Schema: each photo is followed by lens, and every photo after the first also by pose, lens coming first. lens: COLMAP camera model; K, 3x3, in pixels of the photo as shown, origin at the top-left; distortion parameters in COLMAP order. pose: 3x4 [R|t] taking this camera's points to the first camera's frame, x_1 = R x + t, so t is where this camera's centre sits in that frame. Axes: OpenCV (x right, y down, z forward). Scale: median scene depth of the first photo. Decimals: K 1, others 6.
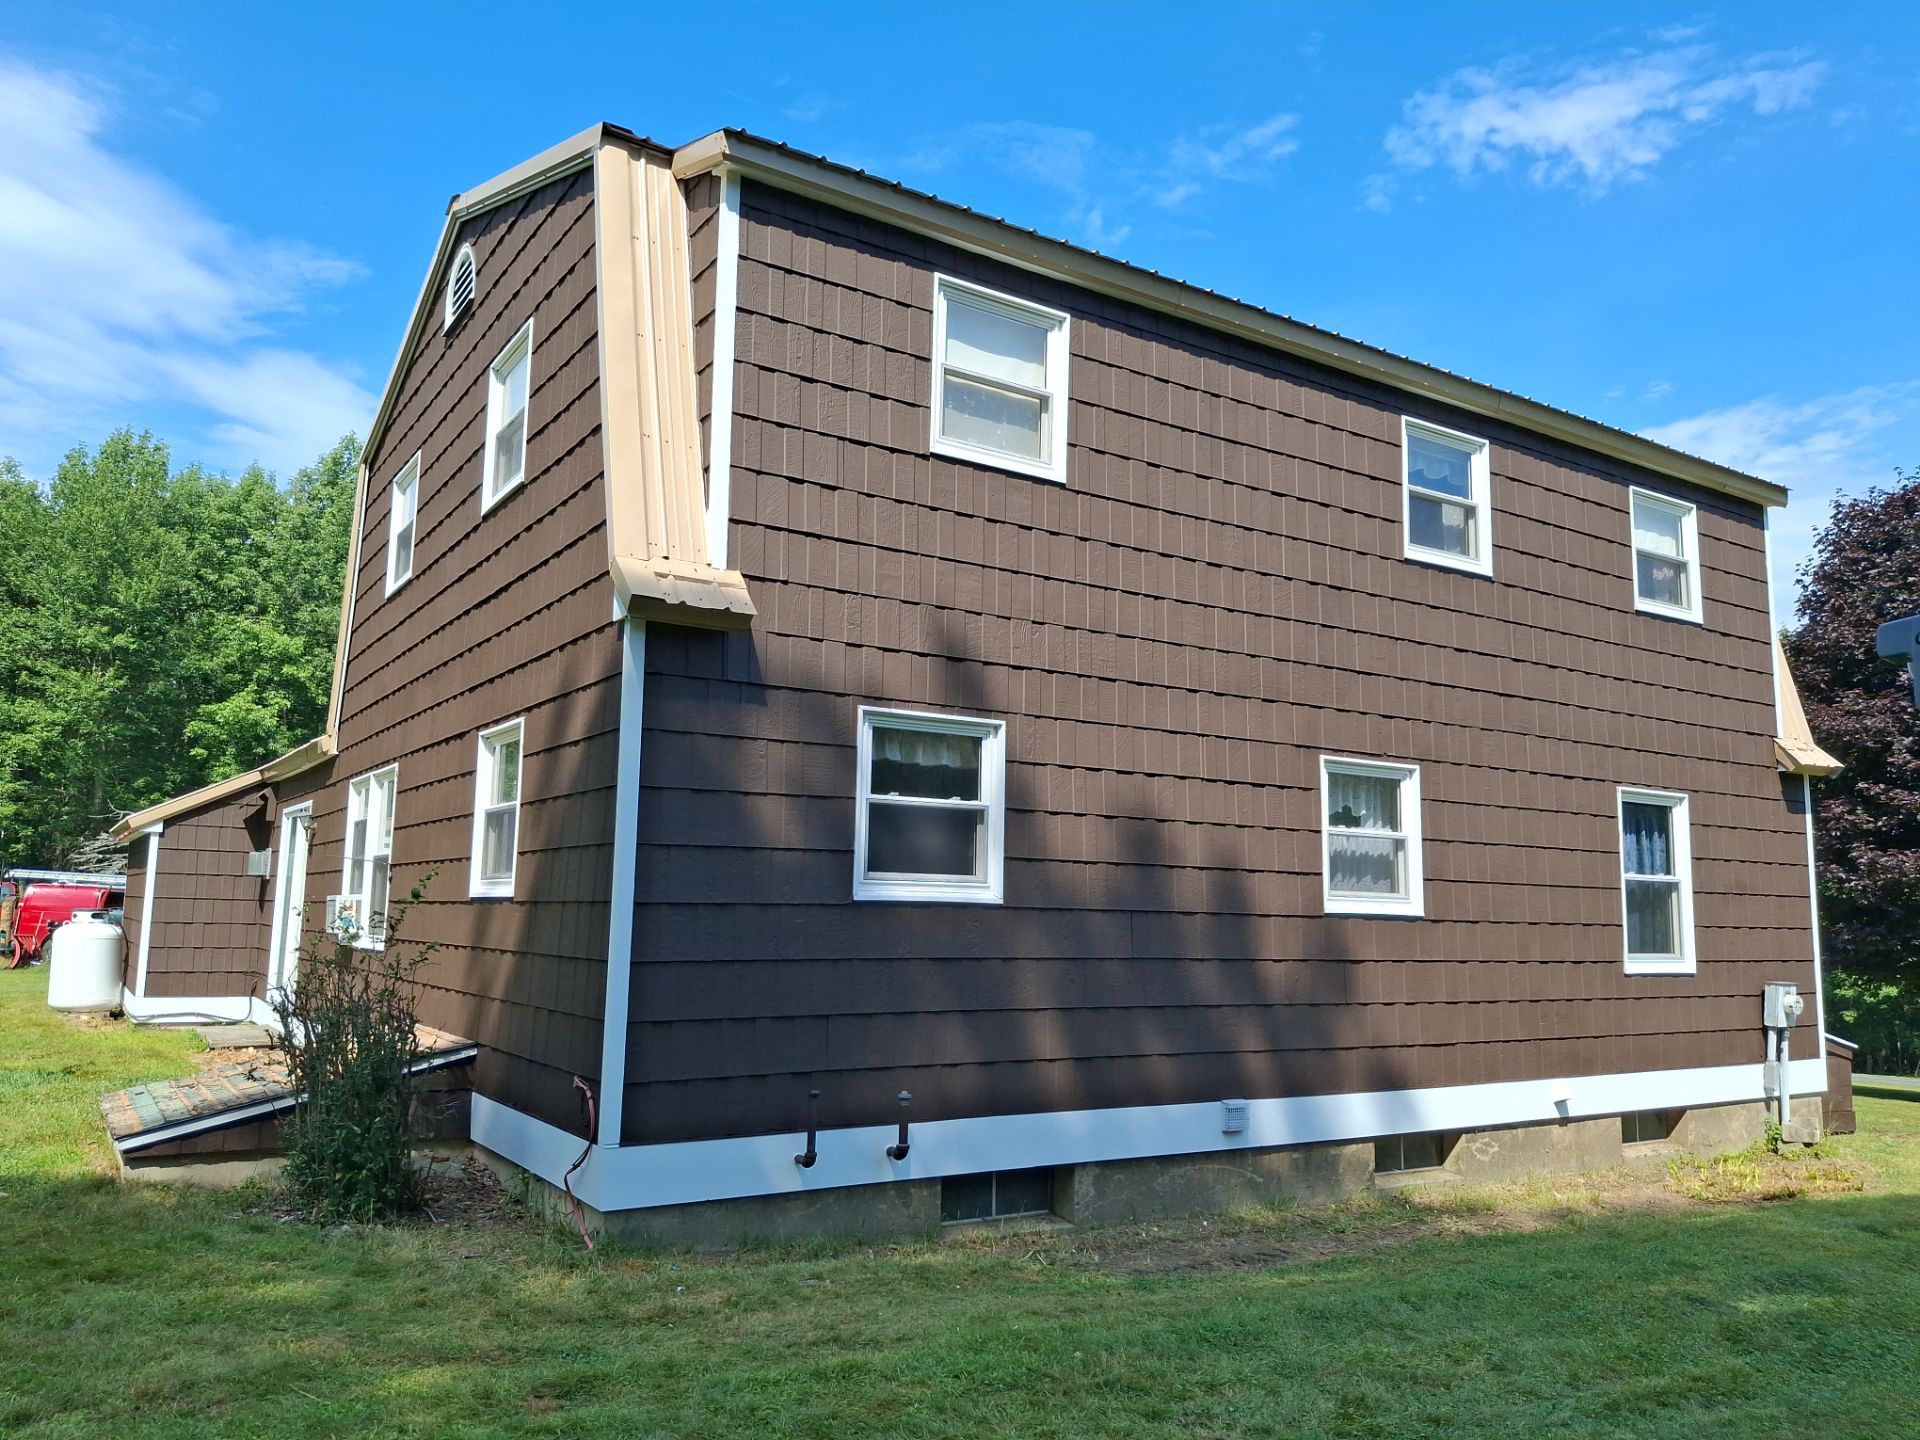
lens RADIAL K [[1442.9, 0, 962.3], [0, 1442.9, 709.7], [0, 0, 1]] dist [0.099217, -0.196640]
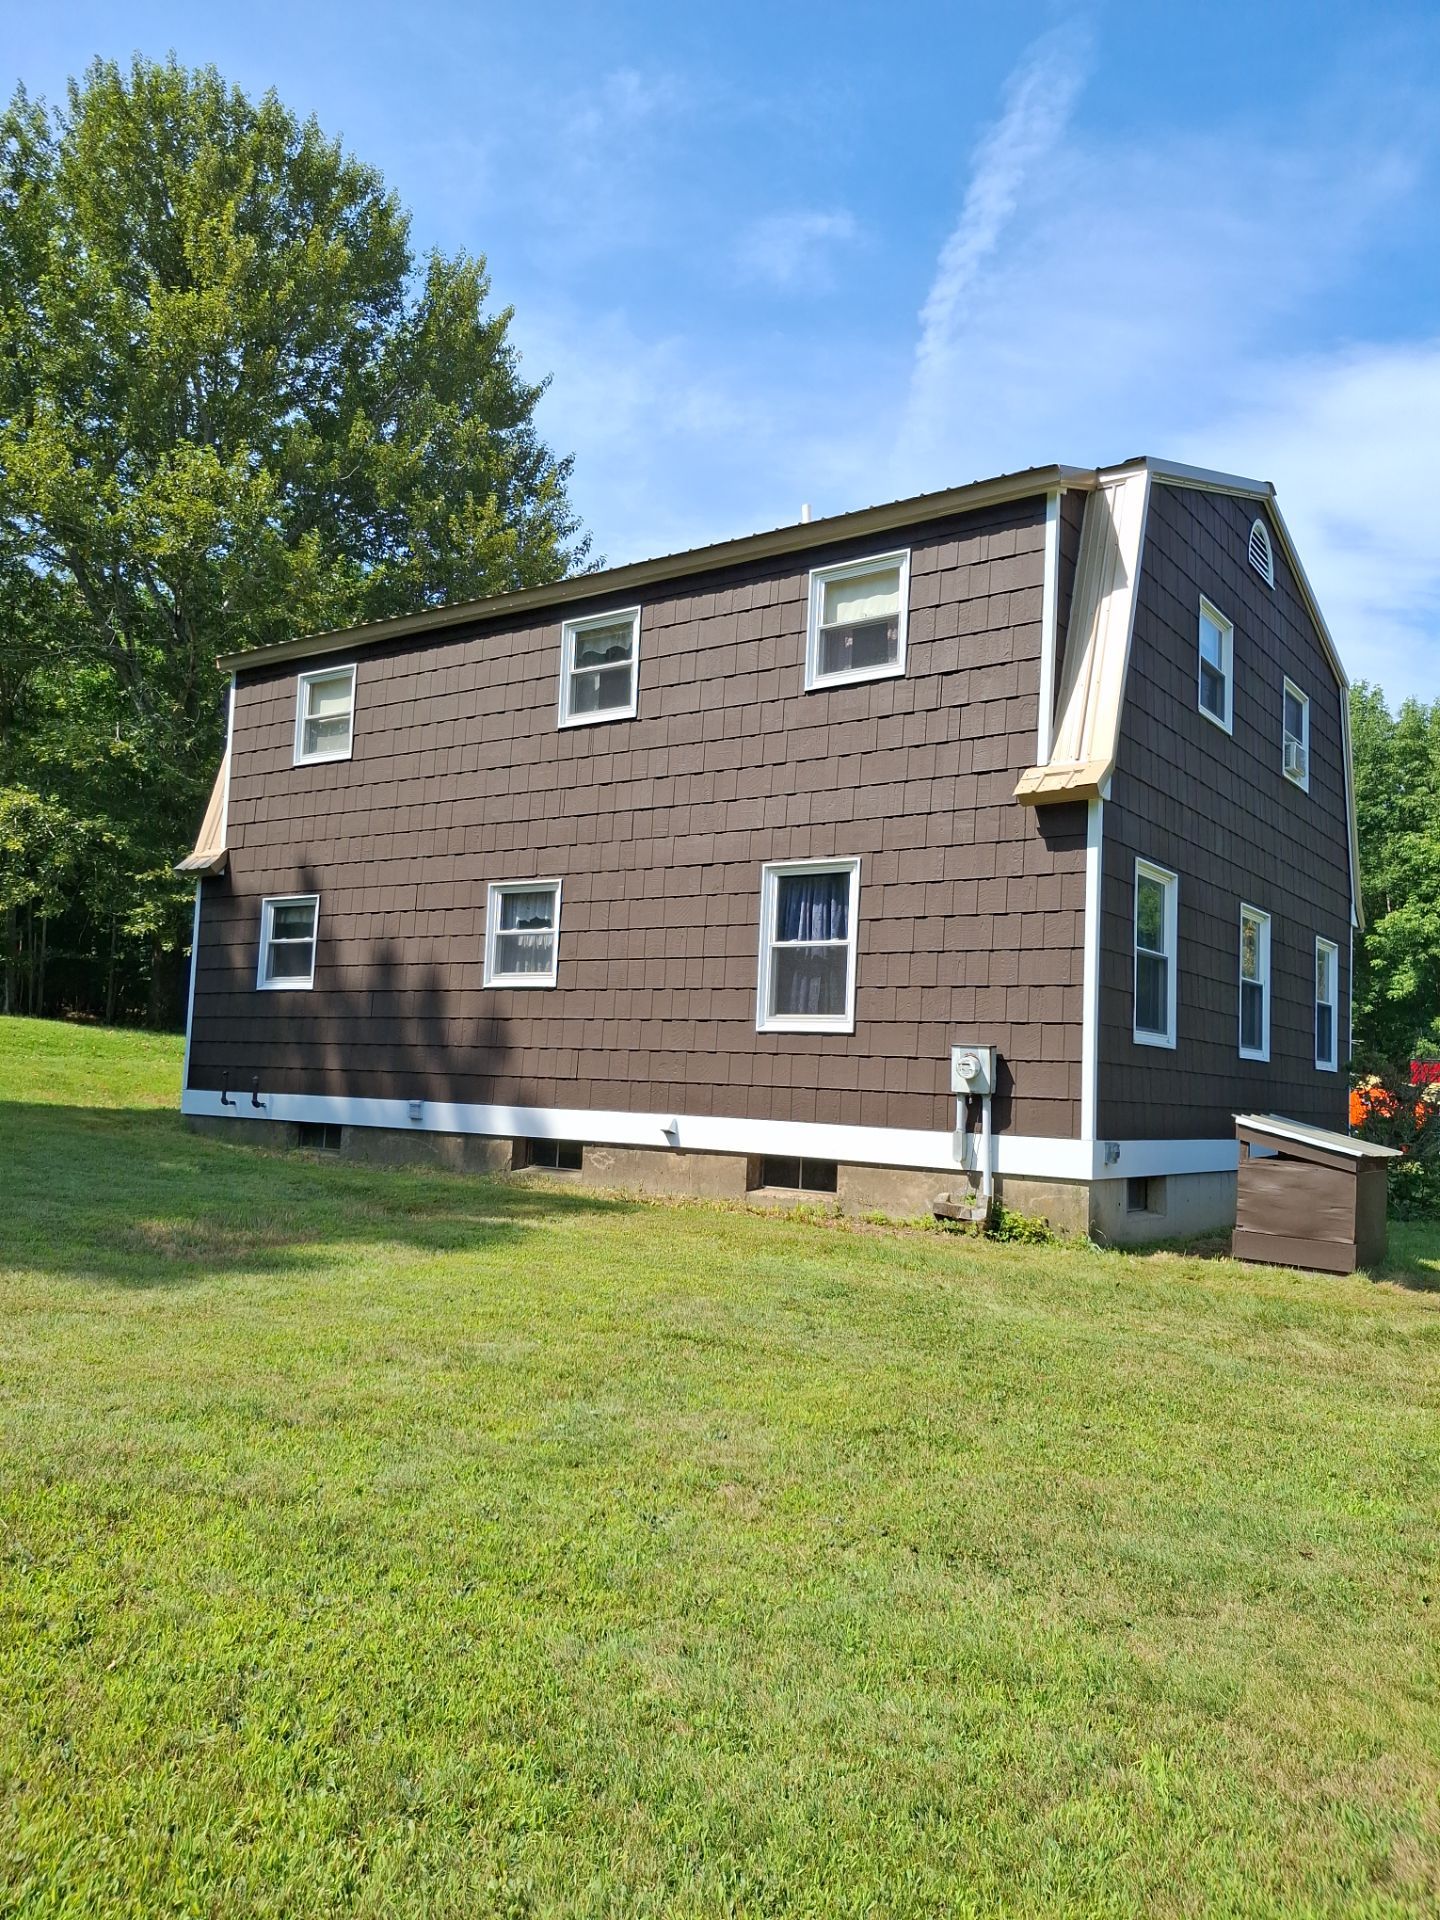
lens RADIAL K [[1369.0, 0, 720.0], [0, 1369.0, 960.0], [0, 0, 1]] dist [0.153913, -0.334574]
pose [[0.367903, -0.083131, -0.926141, 1.690284], [0.100059, 0.993752, -0.049451, 0.209536], [0.924465, -0.074476, 0.373922, 0.702250]]
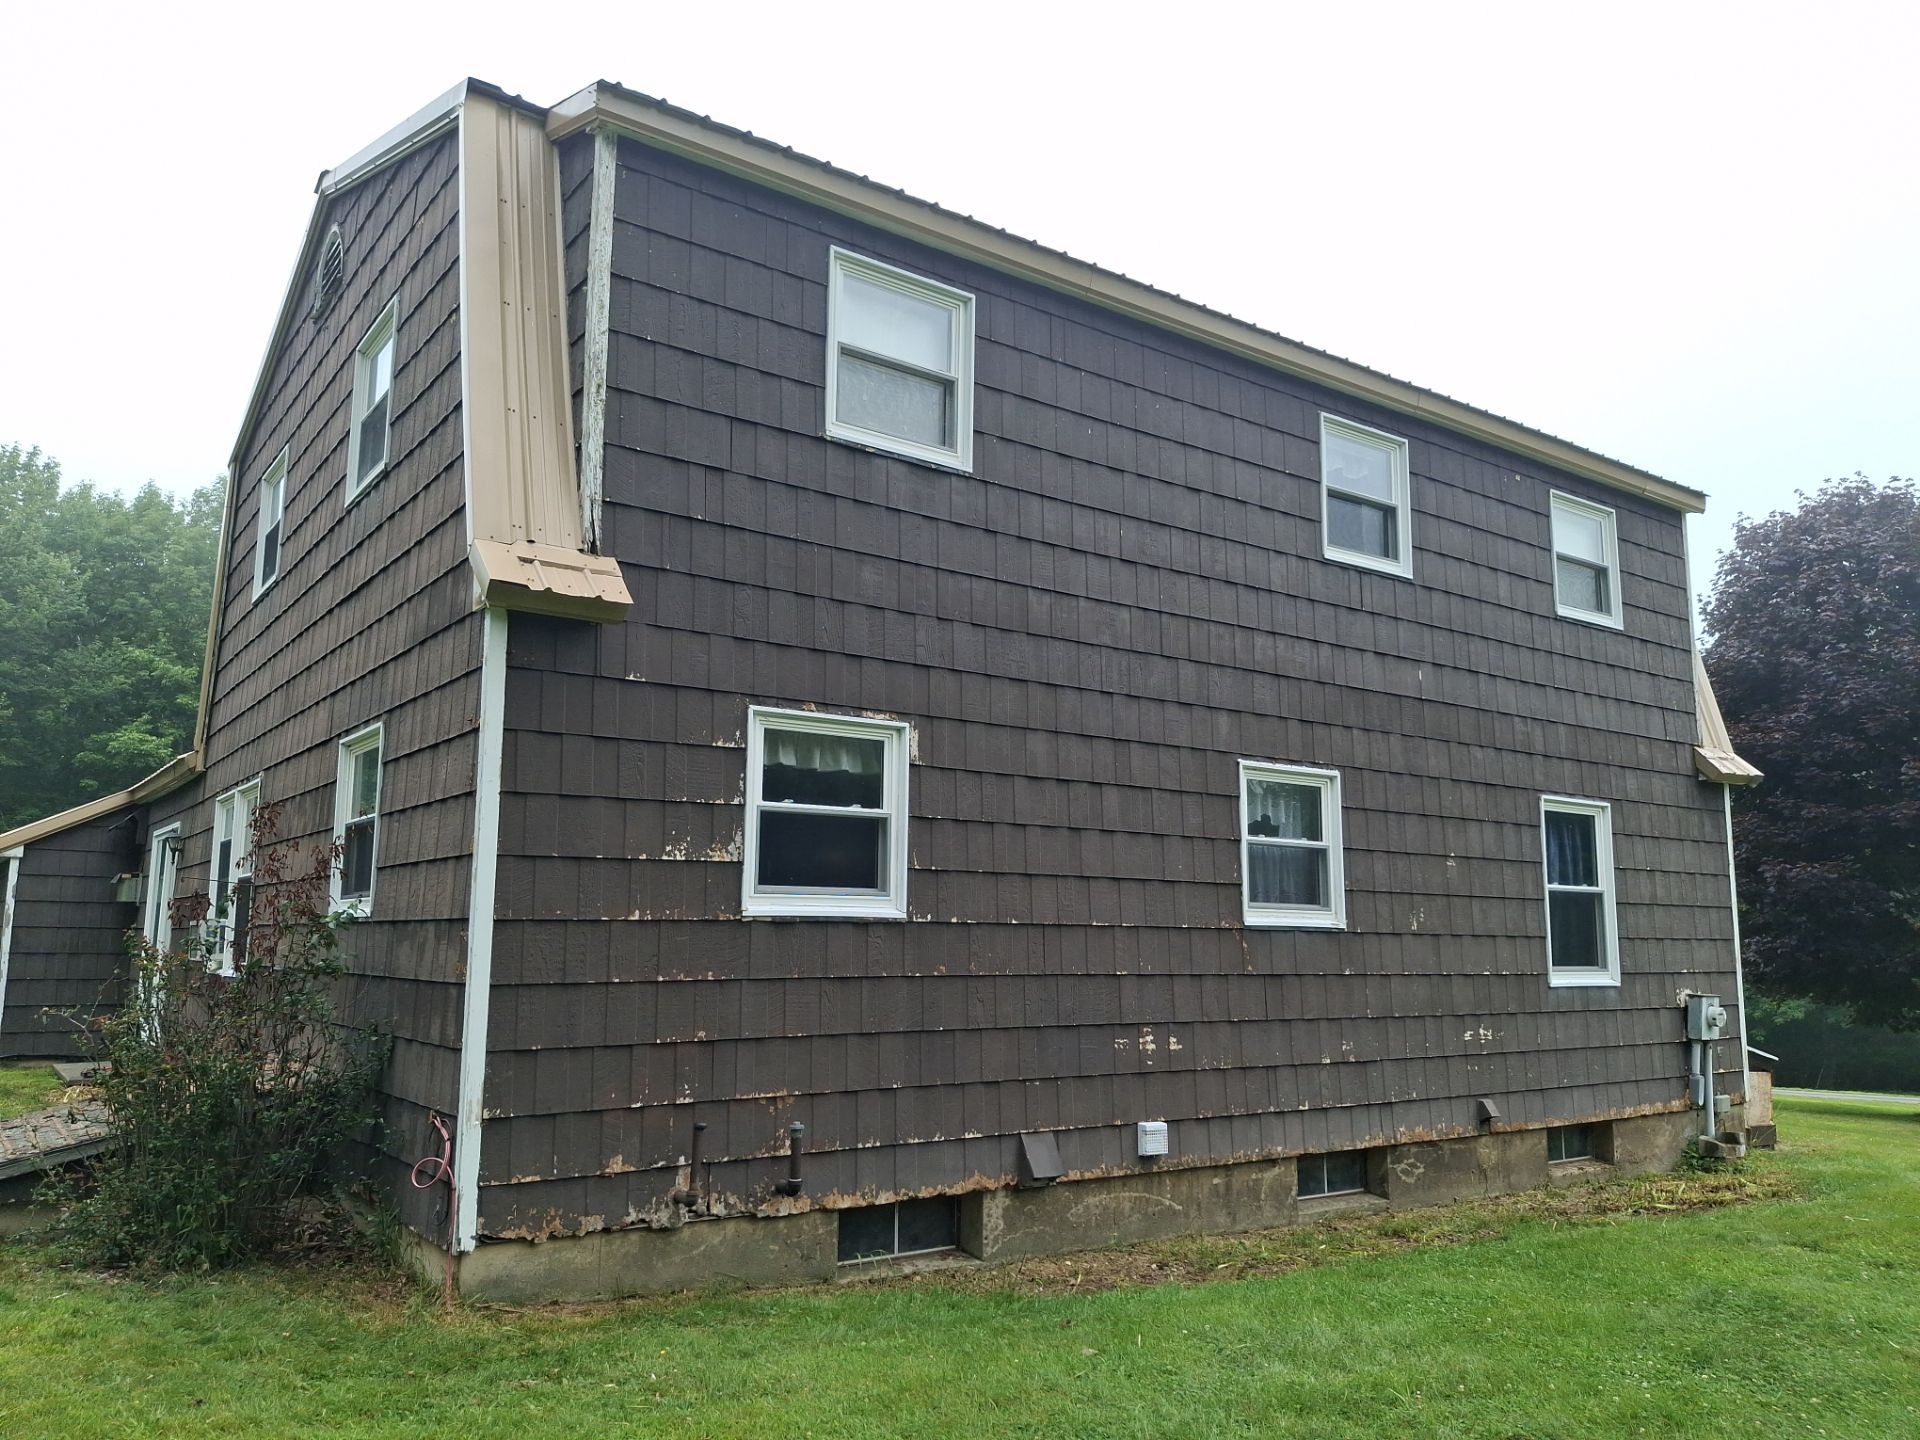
lens RADIAL K [[1437.2, 0, 960.0], [0, 1437.2, 720.0], [0, 0, 1]] dist [0.105024, -0.209251]
pose [[0.998732, -0.003371, 0.050234, 0.014679], [0.004005, 0.999914, -0.012519, 0.015418], [-0.050187, 0.012705, 0.998659, 0.055842]]
